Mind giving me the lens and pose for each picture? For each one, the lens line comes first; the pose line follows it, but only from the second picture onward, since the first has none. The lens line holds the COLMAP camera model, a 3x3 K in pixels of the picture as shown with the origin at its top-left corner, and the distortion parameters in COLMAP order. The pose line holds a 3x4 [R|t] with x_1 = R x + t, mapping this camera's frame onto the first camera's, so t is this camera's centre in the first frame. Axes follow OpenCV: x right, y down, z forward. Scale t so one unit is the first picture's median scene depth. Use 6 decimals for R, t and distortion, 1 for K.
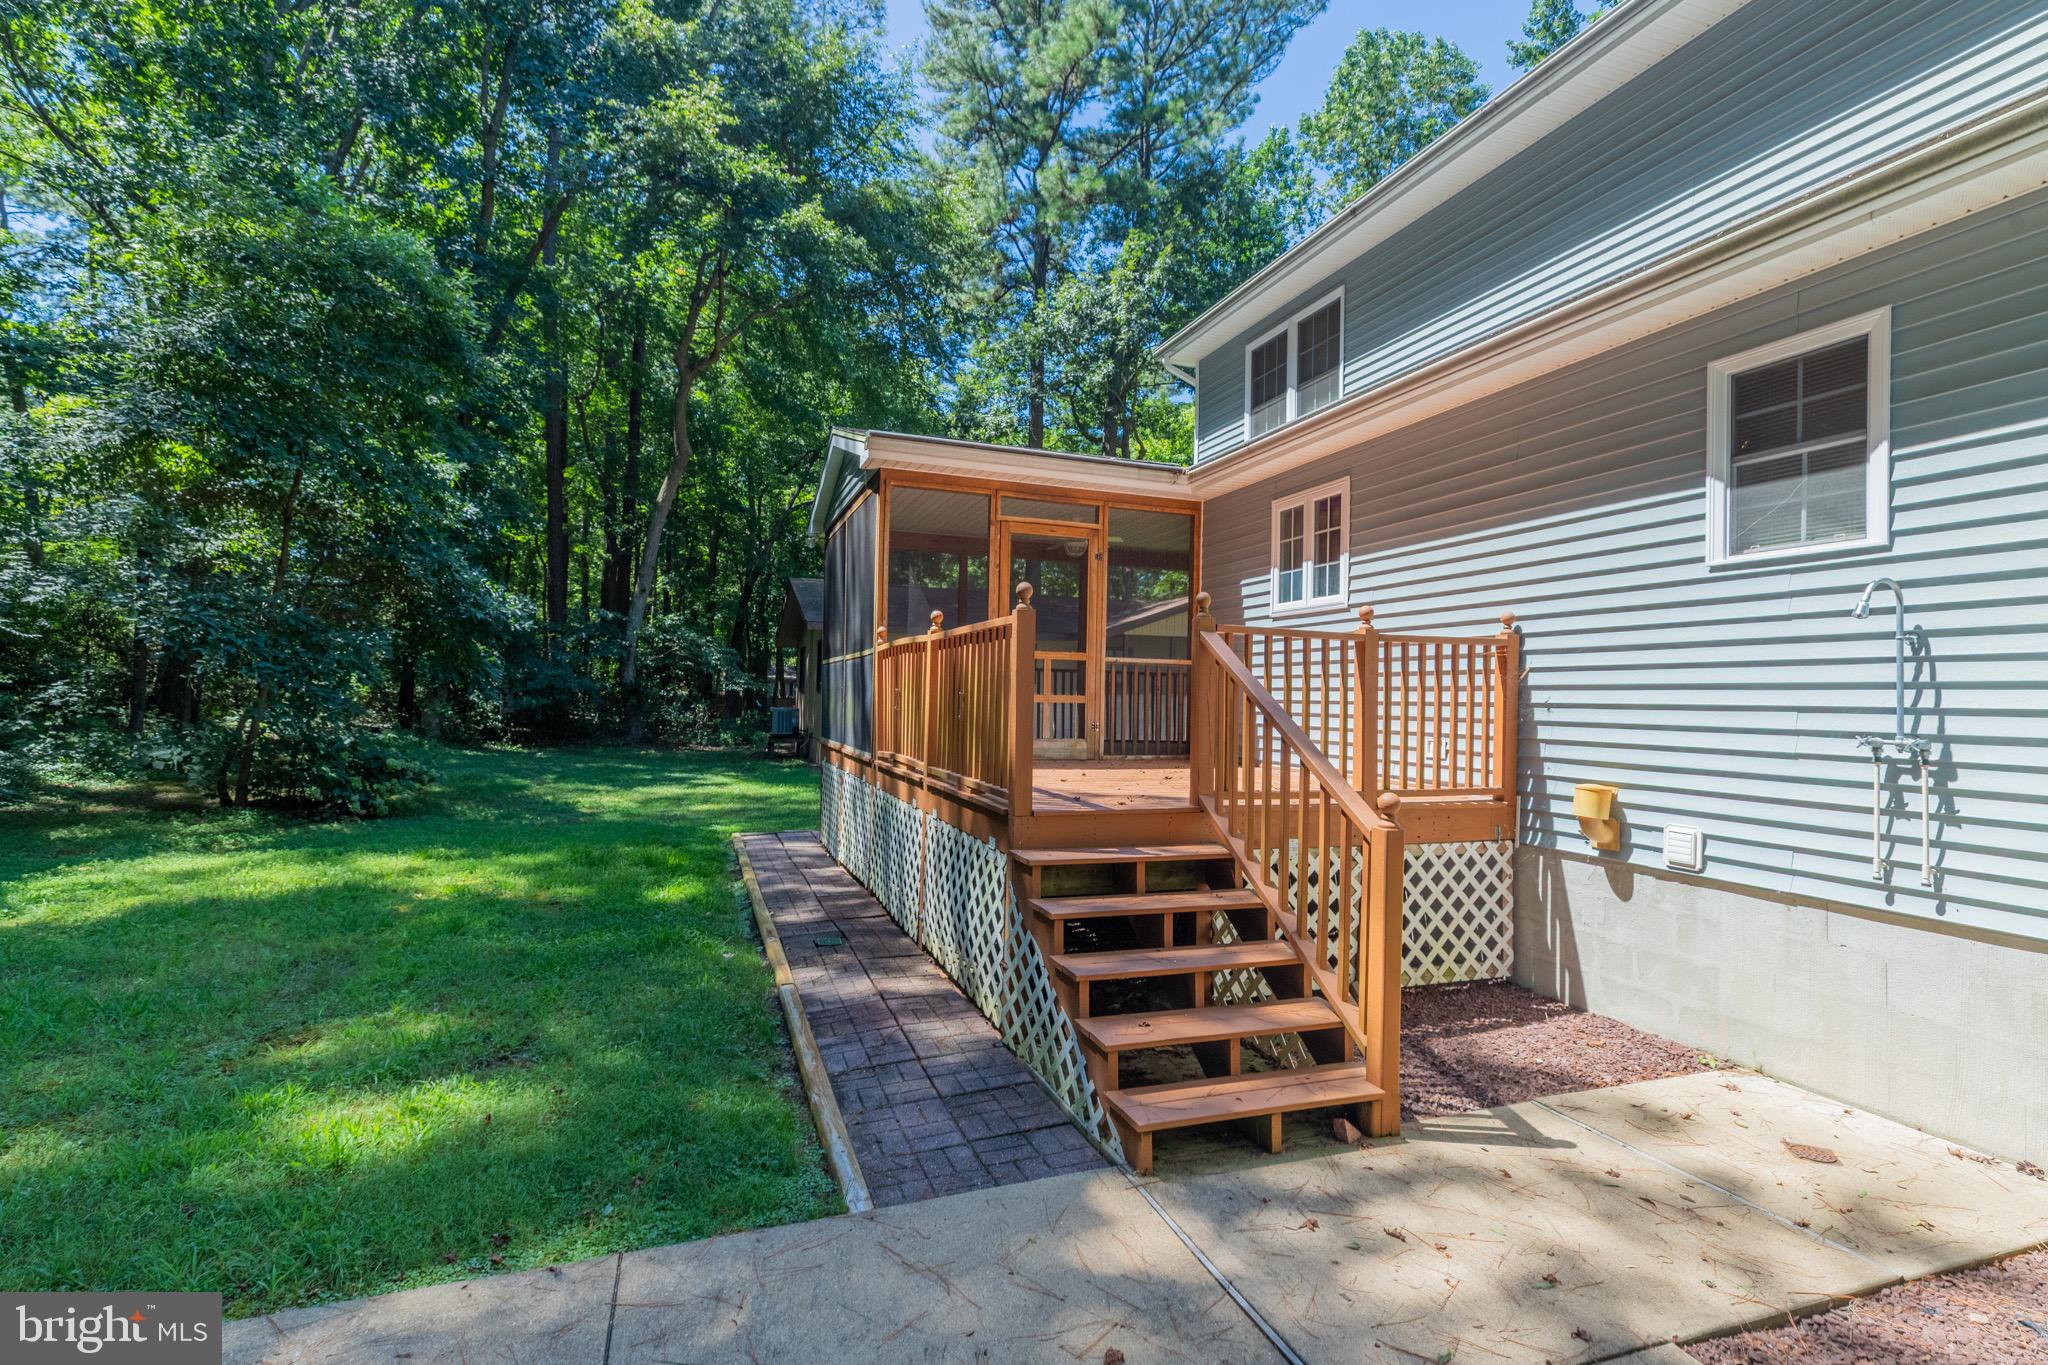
lens RADIAL K [[924.4, 0, 1025.6], [0, 924.4, 691.5], [0, 0, 1]] dist [0.000805, 0.000137]
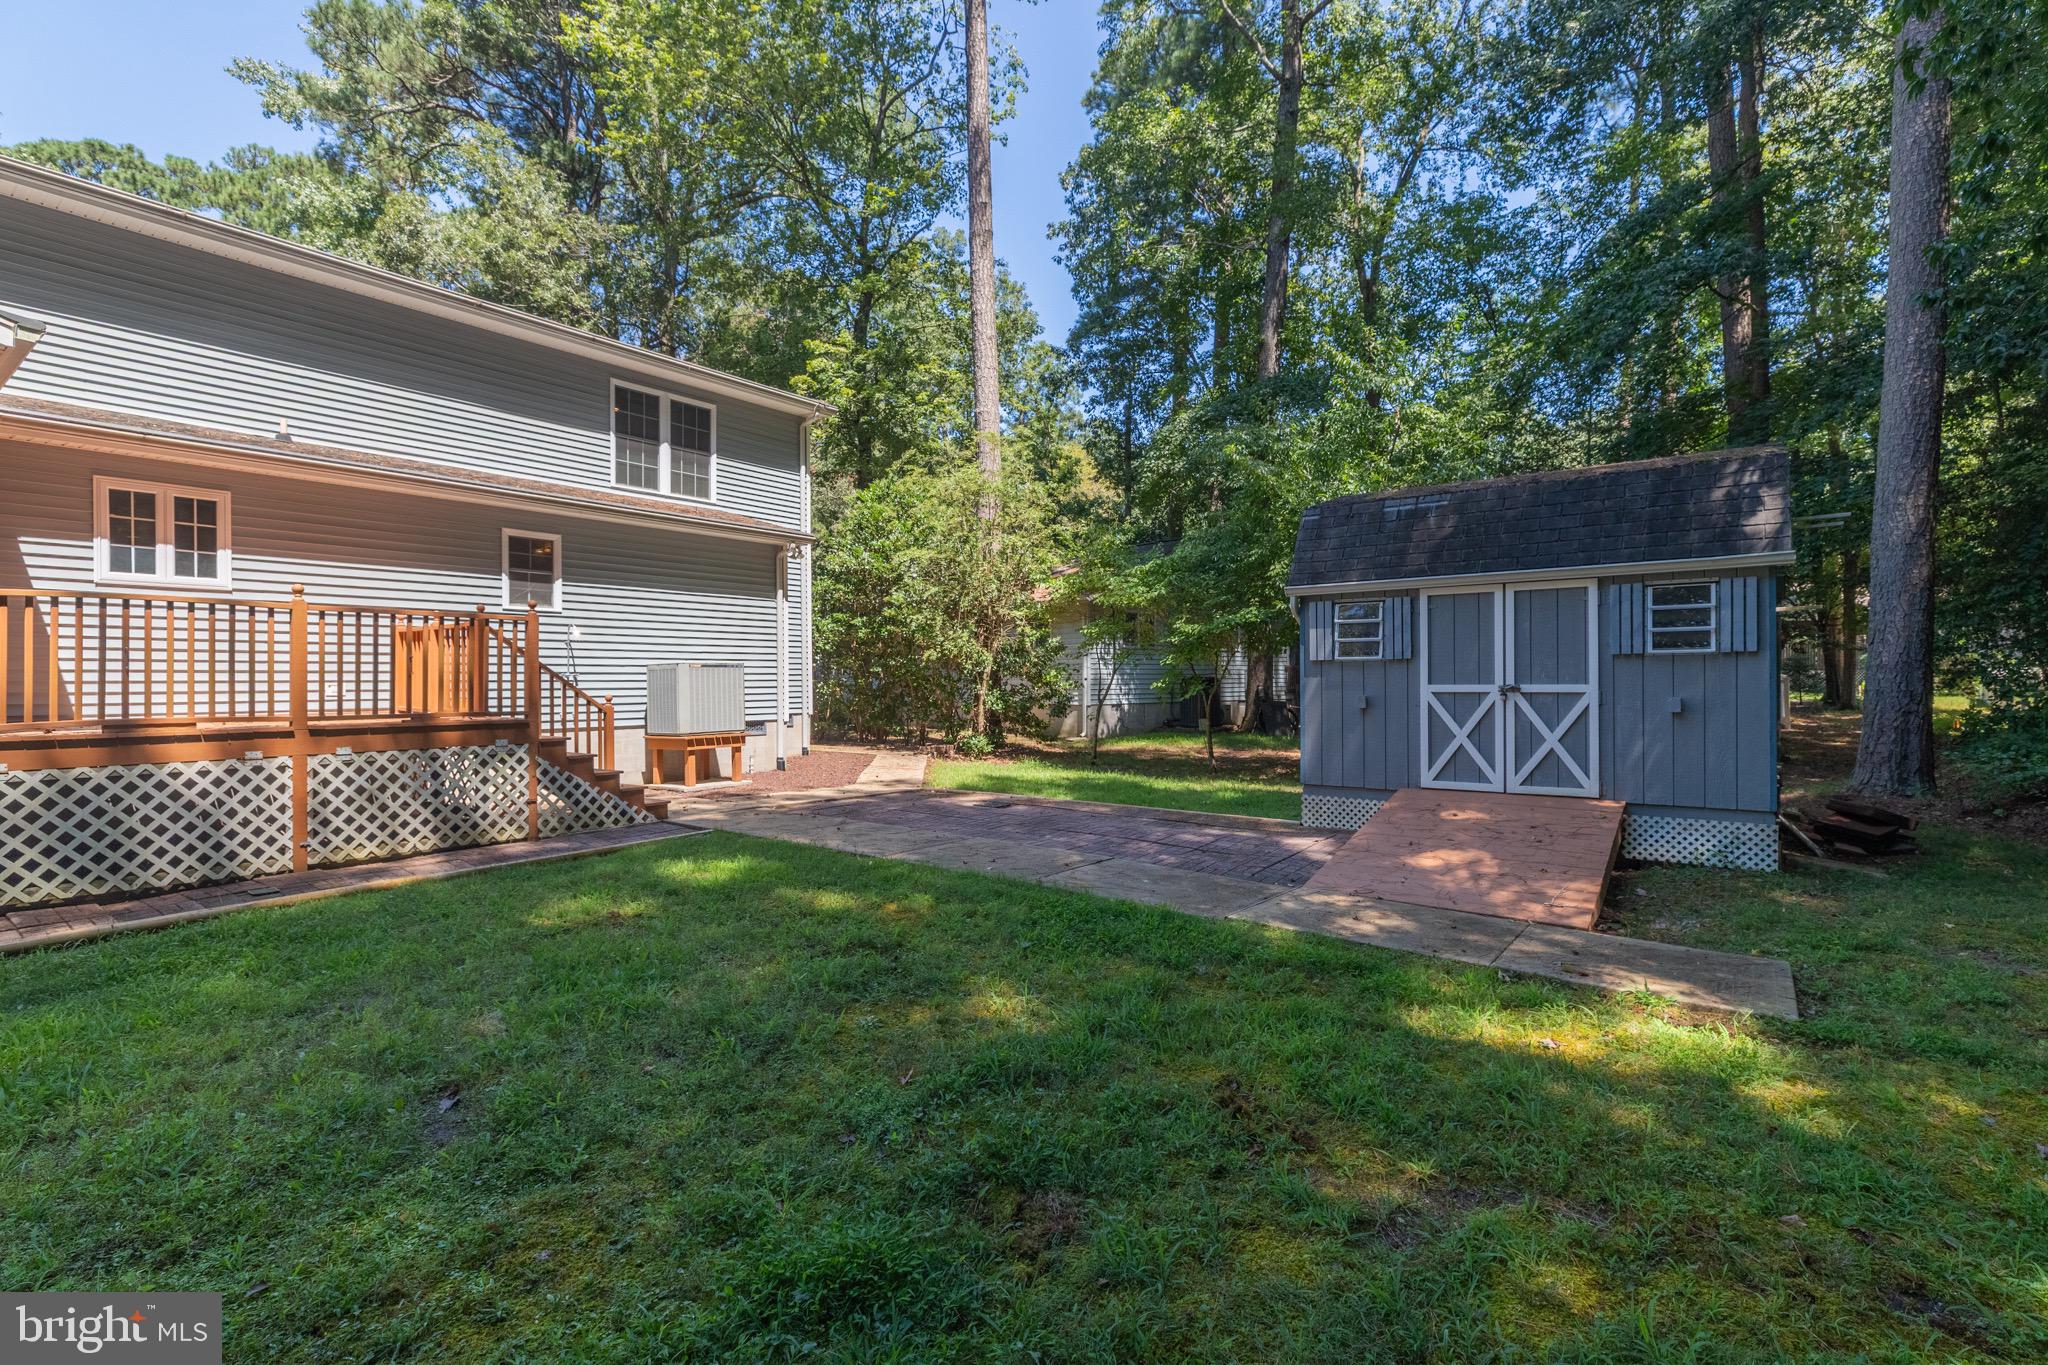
lens RADIAL K [[924.4, 0, 1025.6], [0, 924.4, 691.5], [0, 0, 1]] dist [0.000805, 0.000137]
pose [[-0.543770, -0.000402, 0.839234, -1.352326], [0.009467, 0.999933, 0.006613, 0.055370], [-0.839181, 0.011541, -0.543730, 0.739503]]
